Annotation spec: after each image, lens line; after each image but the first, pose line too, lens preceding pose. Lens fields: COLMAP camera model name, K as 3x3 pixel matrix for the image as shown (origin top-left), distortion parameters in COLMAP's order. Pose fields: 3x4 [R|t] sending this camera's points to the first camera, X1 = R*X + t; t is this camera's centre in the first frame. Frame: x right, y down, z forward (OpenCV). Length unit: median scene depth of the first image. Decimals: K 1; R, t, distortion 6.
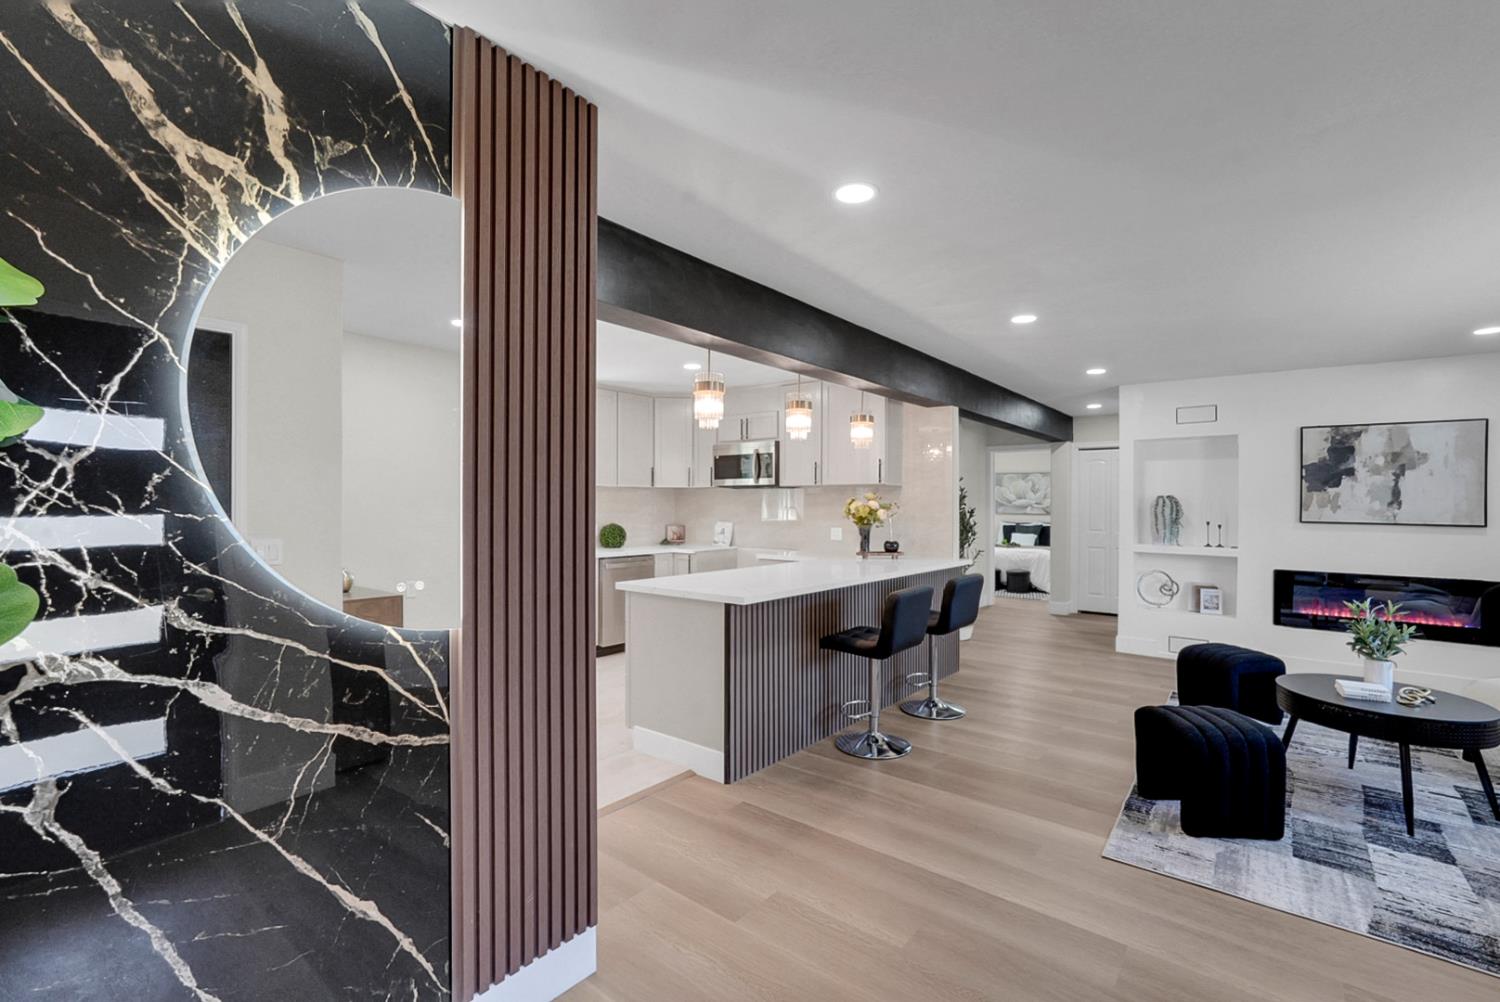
lens RADIAL K [[666.3, 0, 748.5], [0, 666.3, 502.1], [0, 0, 1]] dist [-0.002334, 0.003057]
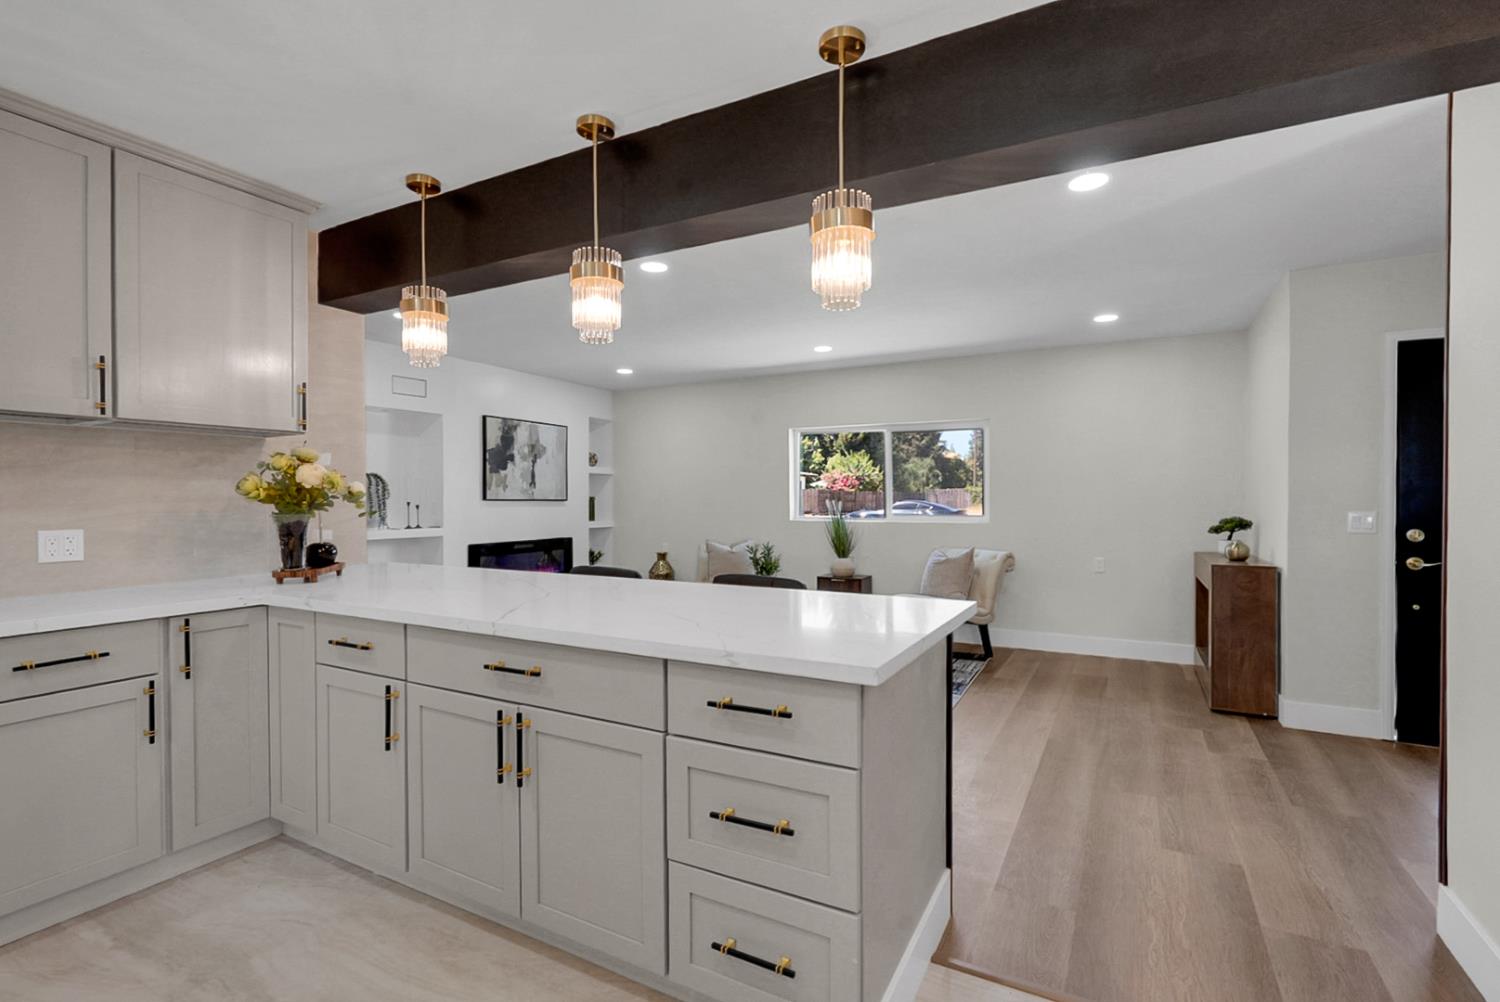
lens RADIAL K [[666.3, 0, 750.1], [0, 666.3, 503.5], [0, 0, 1]] dist [-0.002334, 0.003057]
pose [[-0.154341, -0.016163, 0.987885, -0.358764], [-0.001679, 0.999869, 0.016097, 0.017732], [-0.988016, 0.000826, -0.154348, 0.745161]]
